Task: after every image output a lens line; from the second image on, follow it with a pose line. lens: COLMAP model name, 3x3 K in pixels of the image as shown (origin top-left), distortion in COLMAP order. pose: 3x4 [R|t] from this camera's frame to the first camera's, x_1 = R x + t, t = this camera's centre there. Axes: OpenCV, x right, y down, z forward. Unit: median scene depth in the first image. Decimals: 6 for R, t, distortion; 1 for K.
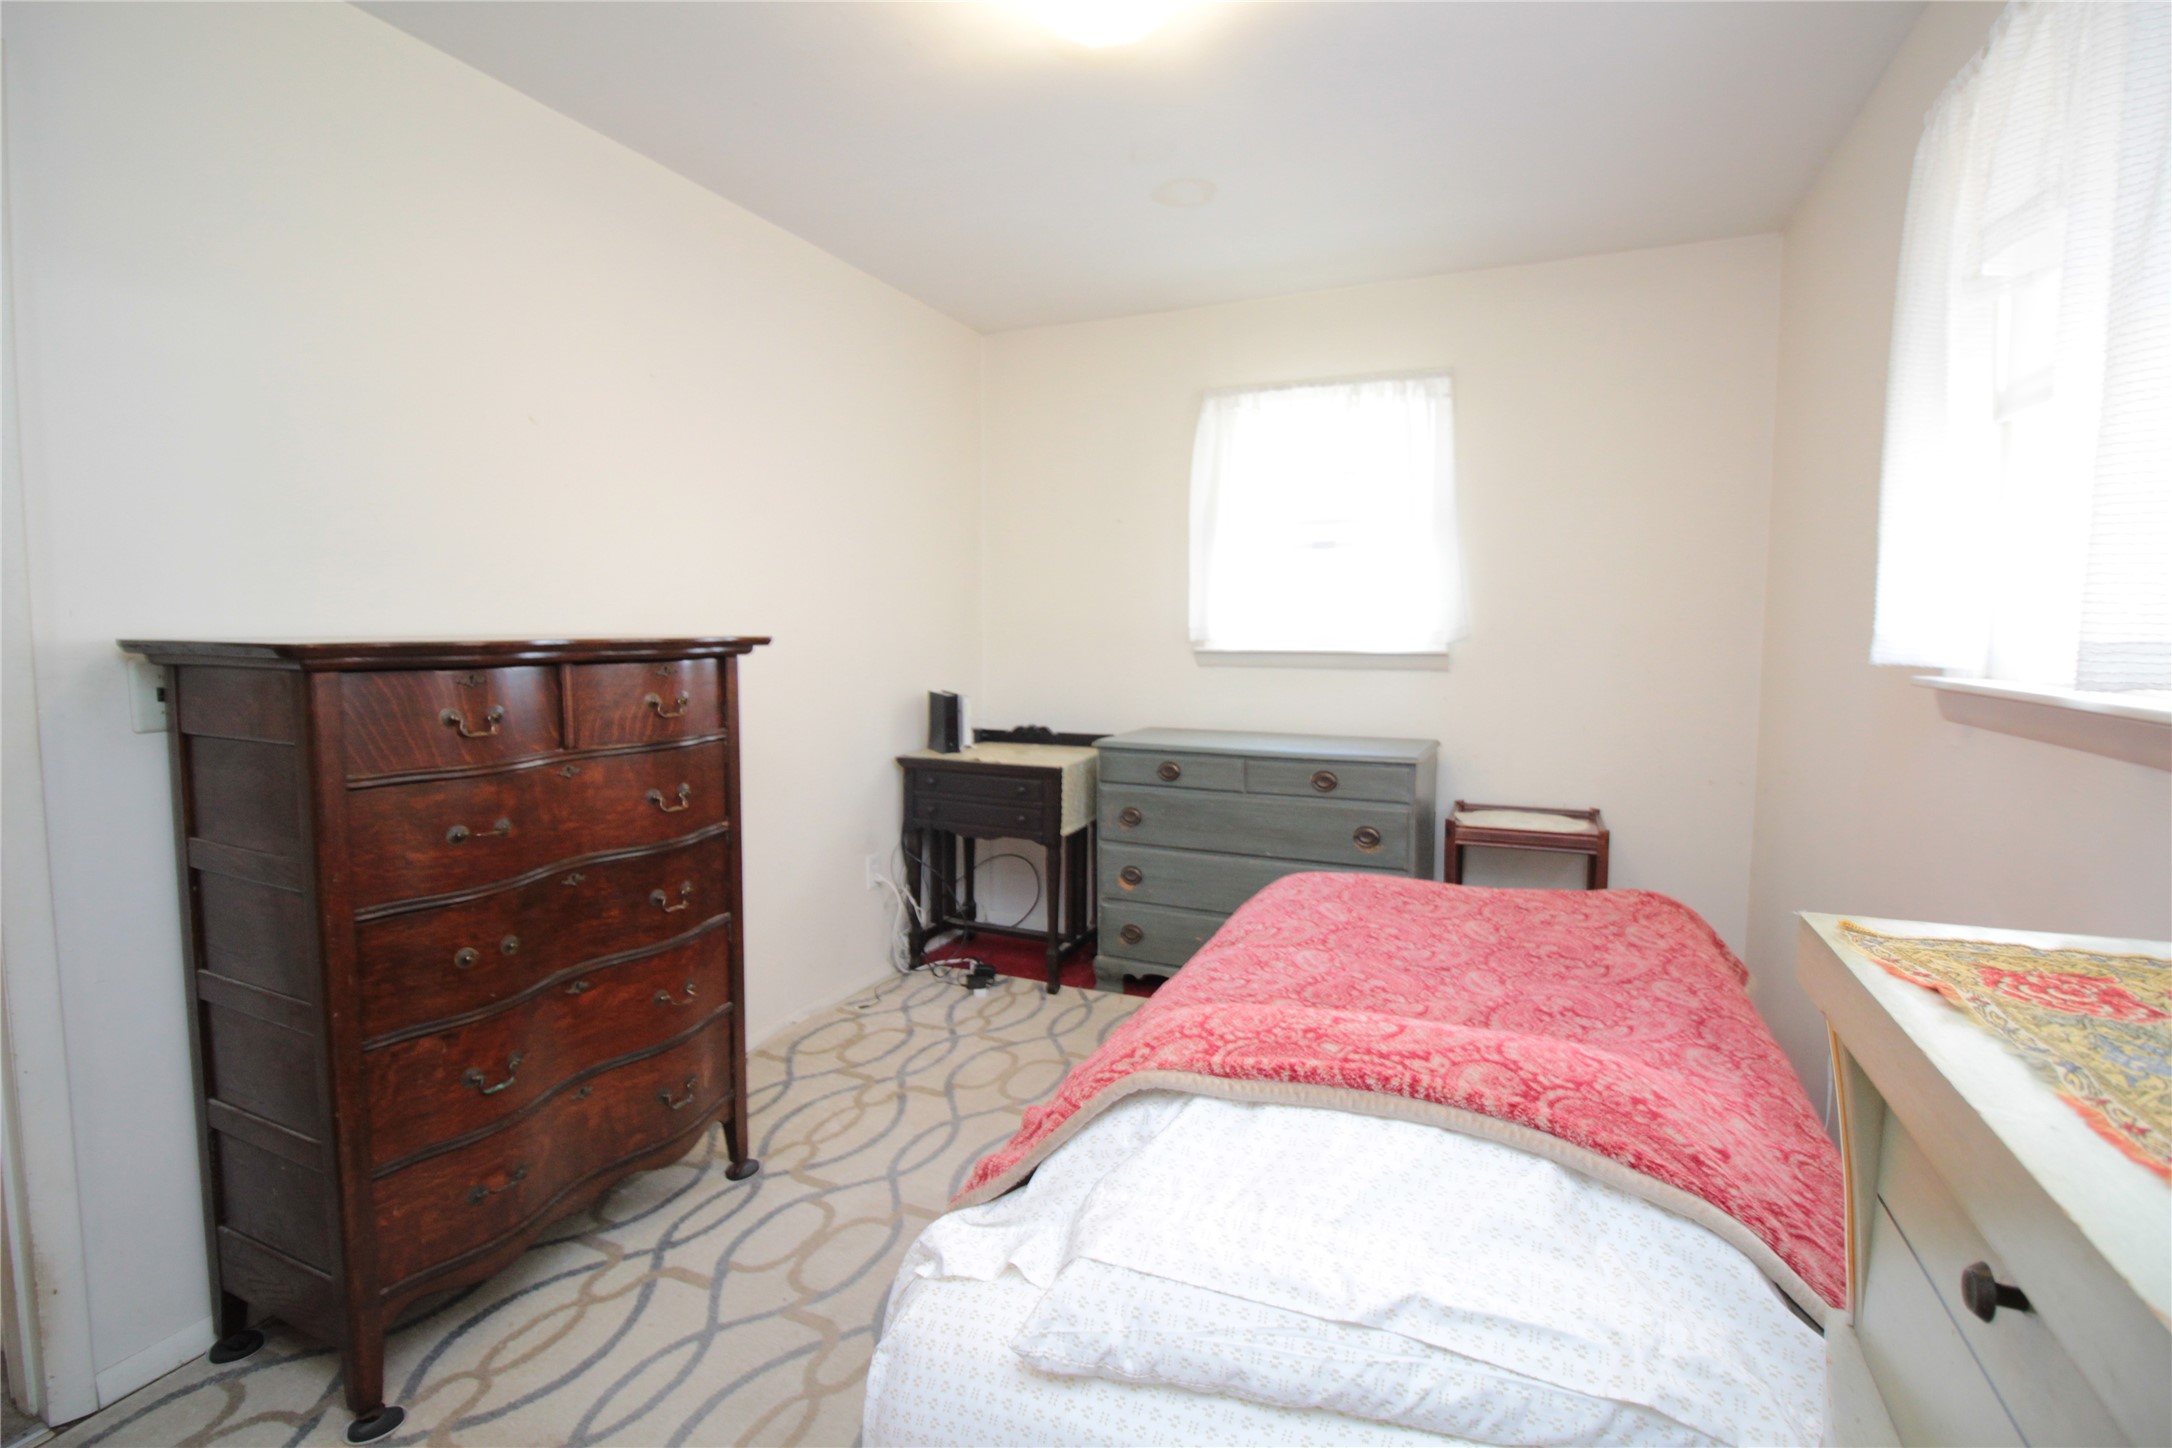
lens RADIAL K [[1009.6, 0, 1096.7], [0, 1009.6, 703.2], [0, 0, 1]] dist [0.014209, -0.018416]
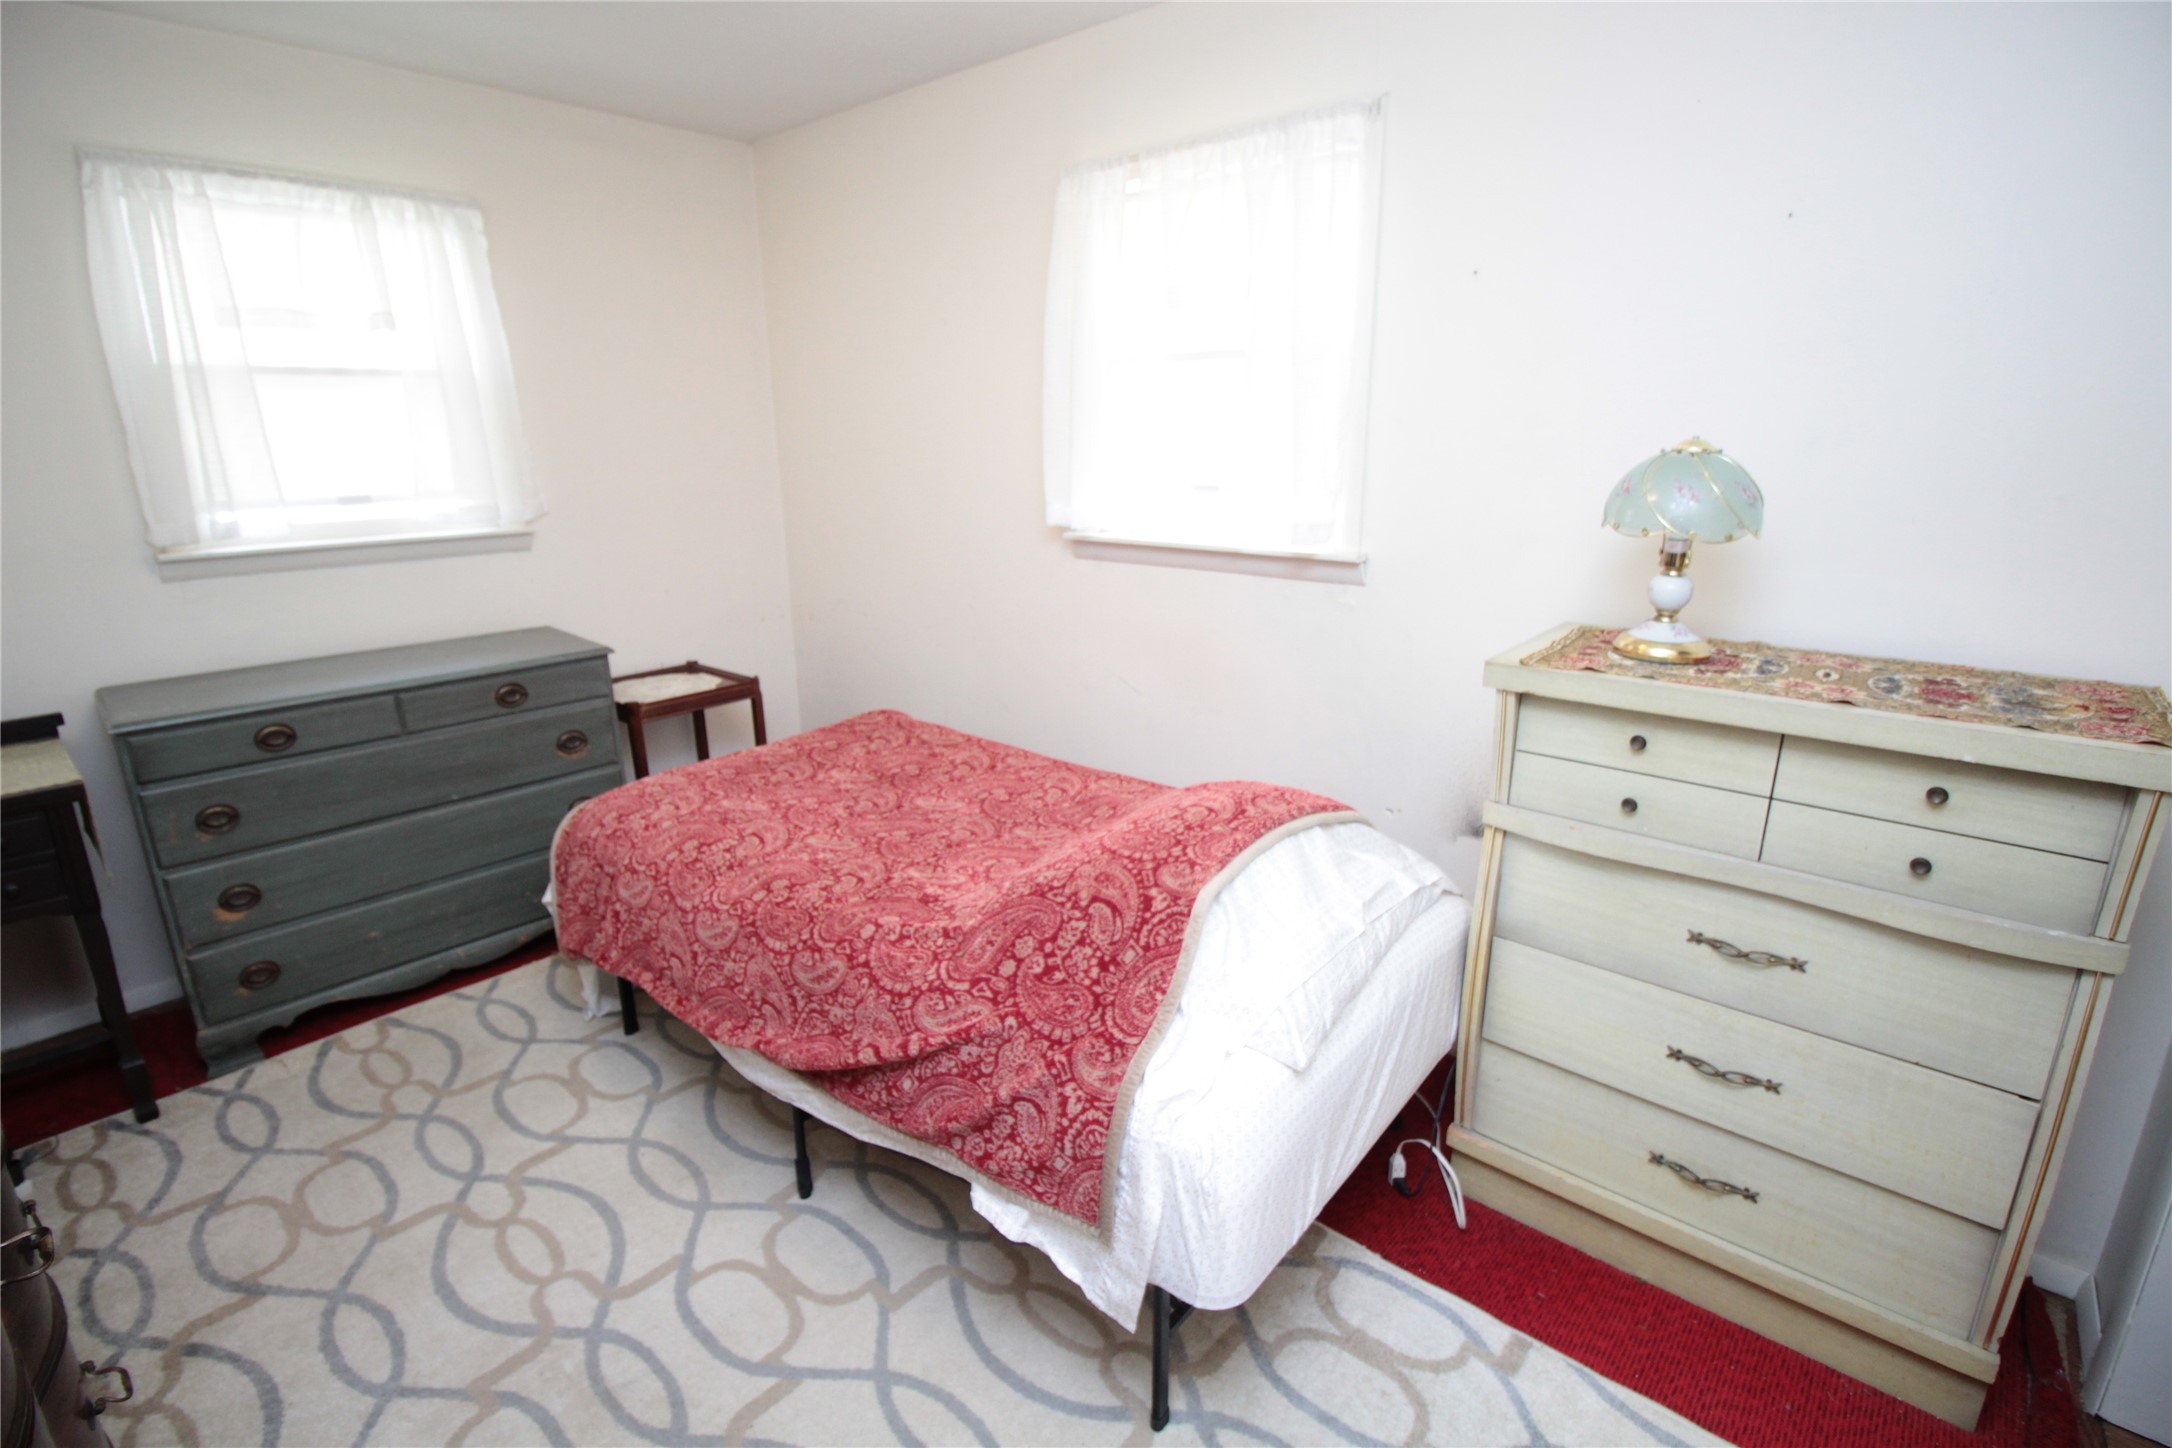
lens RADIAL K [[1009.6, 0, 1096.7], [0, 1009.6, 703.2], [0, 0, 1]] dist [0.014209, -0.018416]
pose [[0.299664, -0.250424, 0.920592, -0.421796], [0.081446, 0.968128, 0.236843, -0.080307], [-0.950562, 0.004005, 0.310510, 0.242184]]
